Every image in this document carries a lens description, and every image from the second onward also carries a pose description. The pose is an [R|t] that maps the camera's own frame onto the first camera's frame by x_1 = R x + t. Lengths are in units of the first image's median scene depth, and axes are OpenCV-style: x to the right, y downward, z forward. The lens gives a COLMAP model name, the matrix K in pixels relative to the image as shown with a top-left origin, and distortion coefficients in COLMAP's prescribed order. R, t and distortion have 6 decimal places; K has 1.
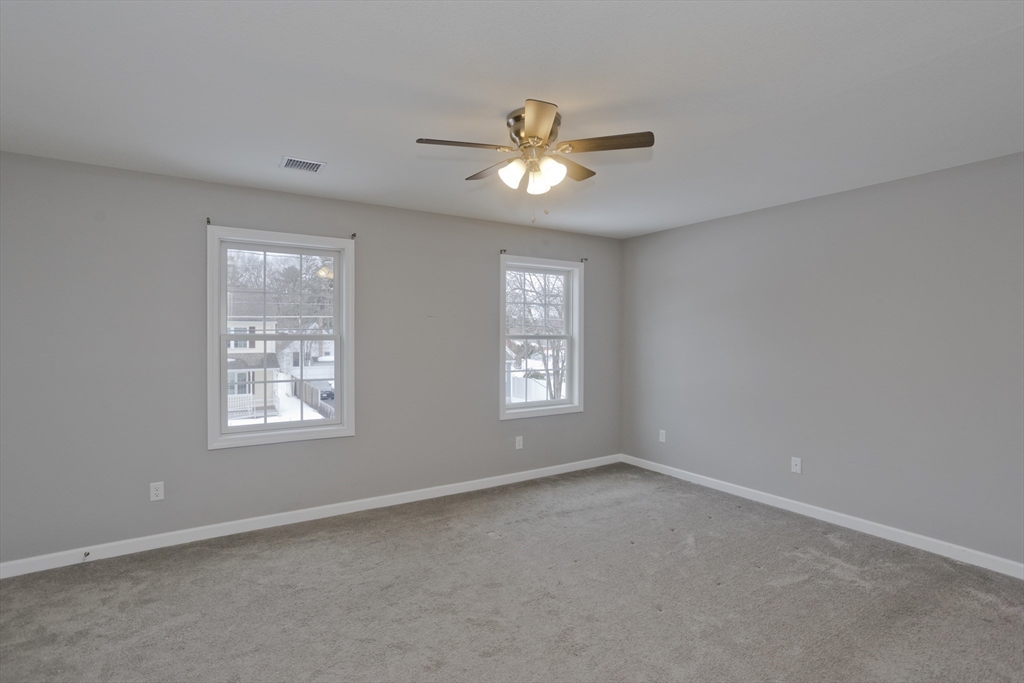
lens RADIAL K [[499.5, 0, 515.4], [0, 499.5, 334.8], [0, 0, 1]] dist [-0.052612, 0.032400]
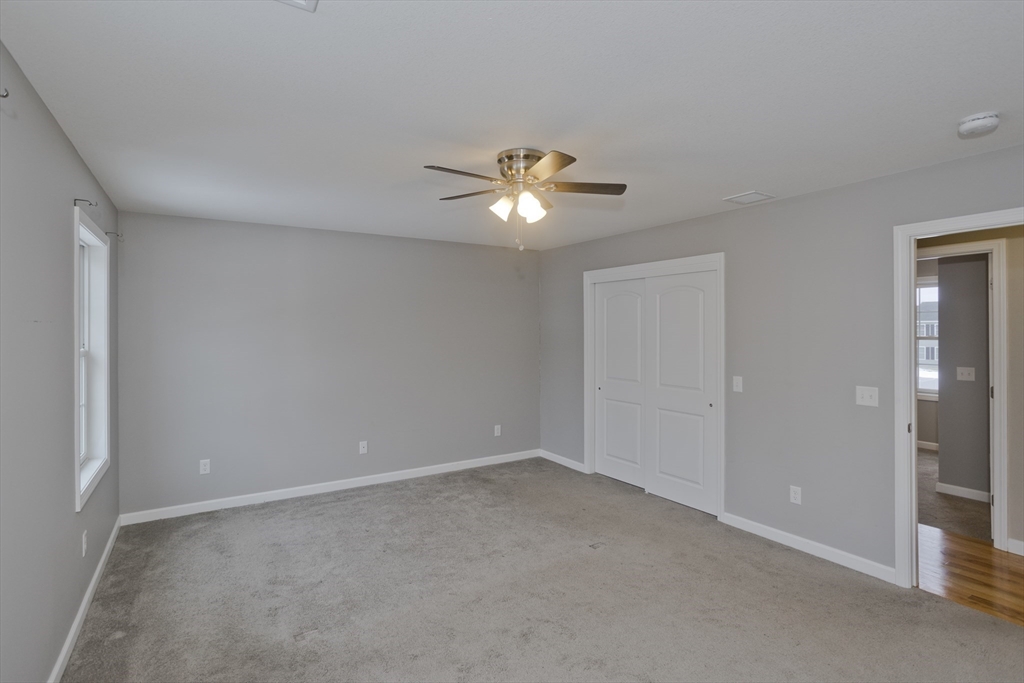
lens RADIAL K [[499.4, 0, 496.4], [0, 499.4, 327.9], [0, 0, 1]] dist [-0.047463, 0.033317]
pose [[0.019130, 0.002514, 0.999814, -0.584759], [0.004706, 0.999986, -0.002604, -0.026277], [-0.999806, 0.004755, 0.019118, 0.562618]]
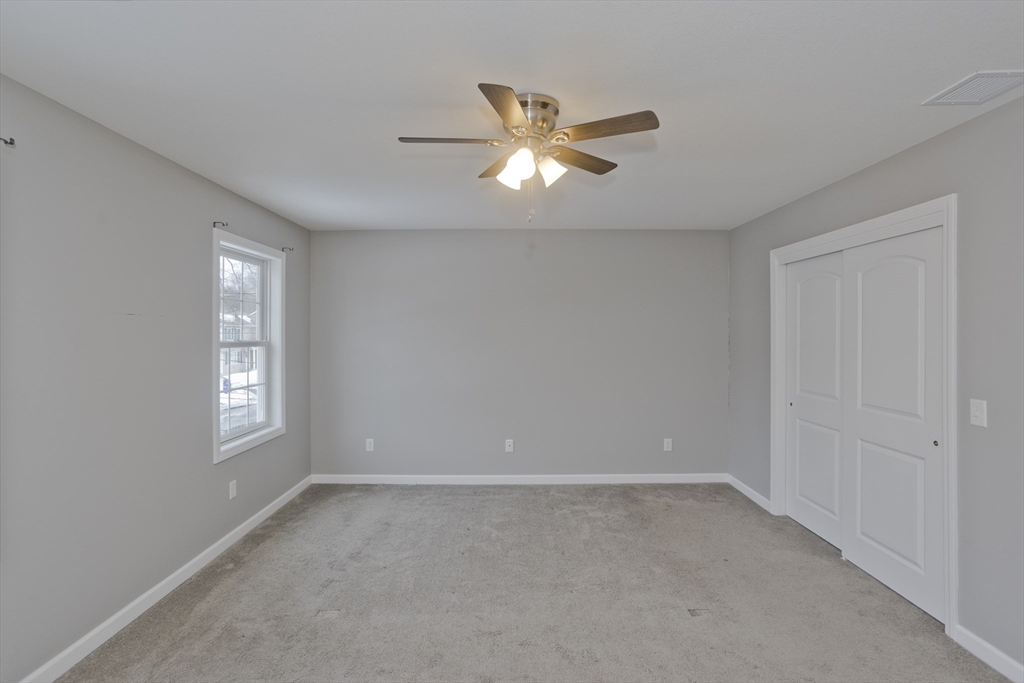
lens RADIAL K [[491.3, 0, 508.3], [0, 491.3, 333.5], [0, 0, 1]] dist [-0.051113, 0.029500]
pose [[0.542582, -0.001271, 0.840002, -0.395929], [0.002596, 0.999997, -0.000164, -0.011743], [-0.839999, 0.002269, 0.542584, 0.299704]]
